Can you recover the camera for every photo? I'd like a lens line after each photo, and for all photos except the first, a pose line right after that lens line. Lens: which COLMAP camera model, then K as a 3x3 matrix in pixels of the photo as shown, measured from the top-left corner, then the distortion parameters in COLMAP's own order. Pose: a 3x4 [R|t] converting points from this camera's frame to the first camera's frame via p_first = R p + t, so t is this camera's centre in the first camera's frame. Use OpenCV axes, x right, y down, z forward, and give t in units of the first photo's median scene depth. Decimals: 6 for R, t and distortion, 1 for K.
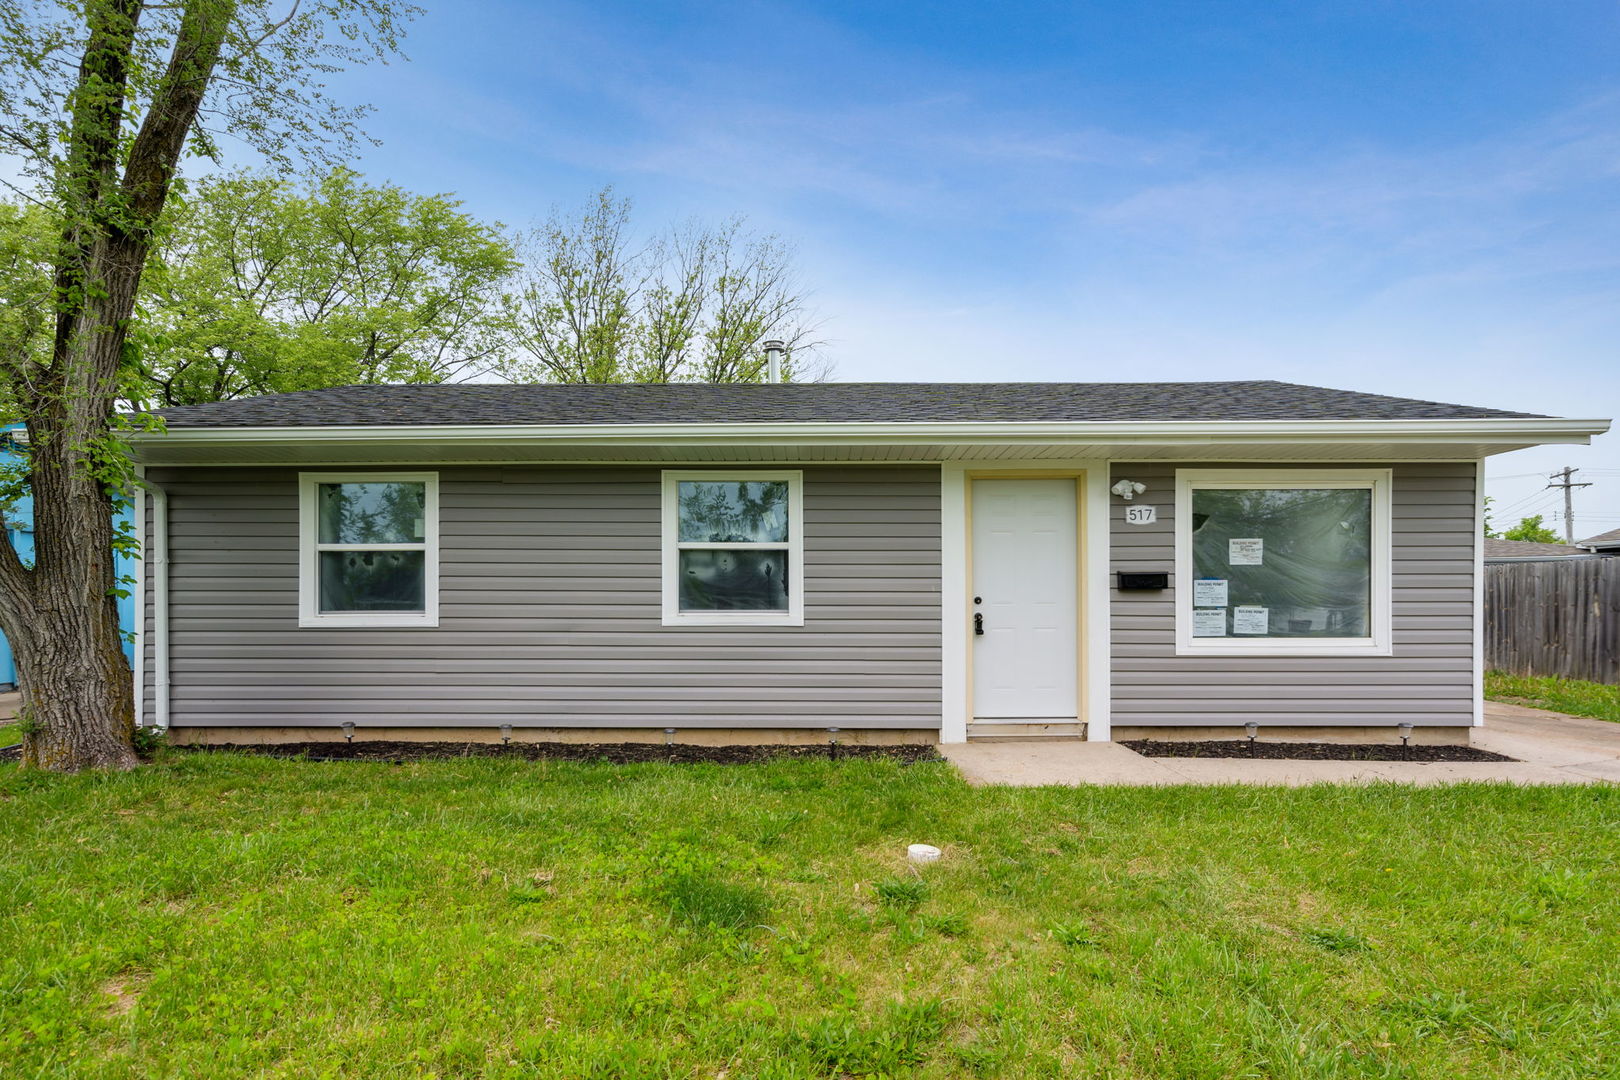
lens RADIAL K [[741.0, 0, 803.7], [0, 741.0, 520.6], [0, 0, 1]] dist [-0.000848, 0.000598]
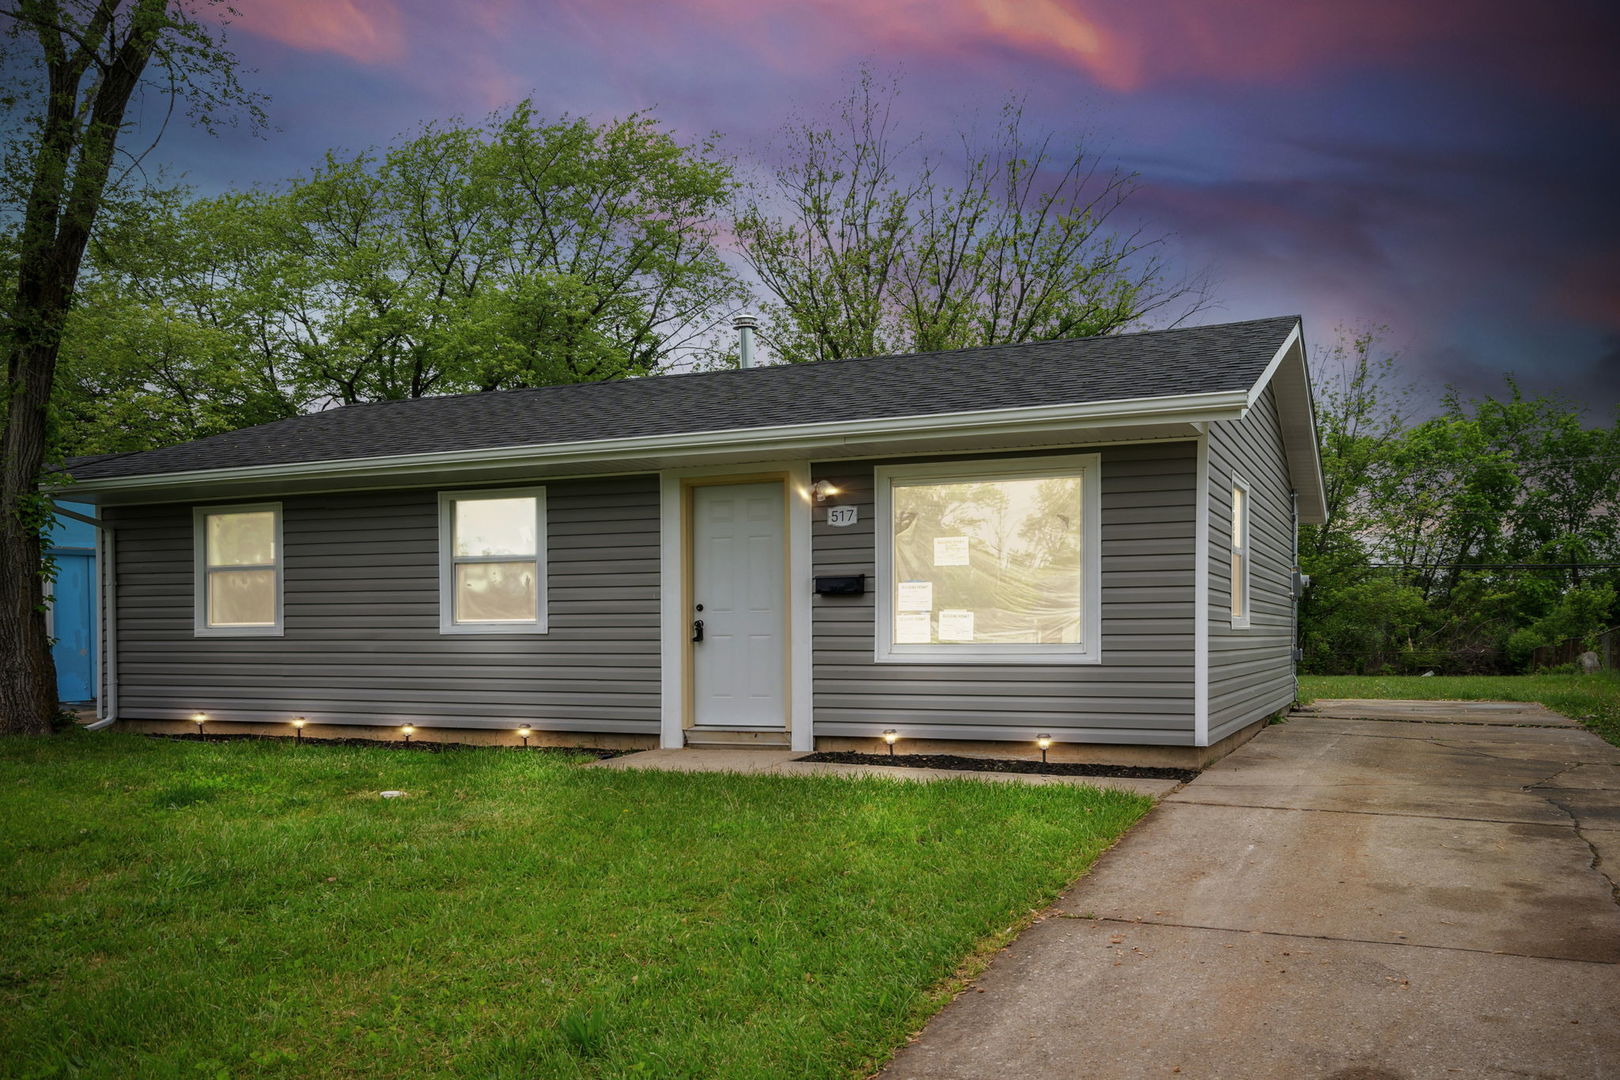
lens RADIAL K [[1065.9, 0, 810.3], [0, 1065.9, 483.4], [0, 0, 1]] dist [0.000370, 0.000671]
pose [[0.943663, -0.049726, -0.327151, 0.868494], [0.041790, 0.998638, -0.031246, -0.008386], [0.328259, 0.015814, 0.944455, -0.315171]]
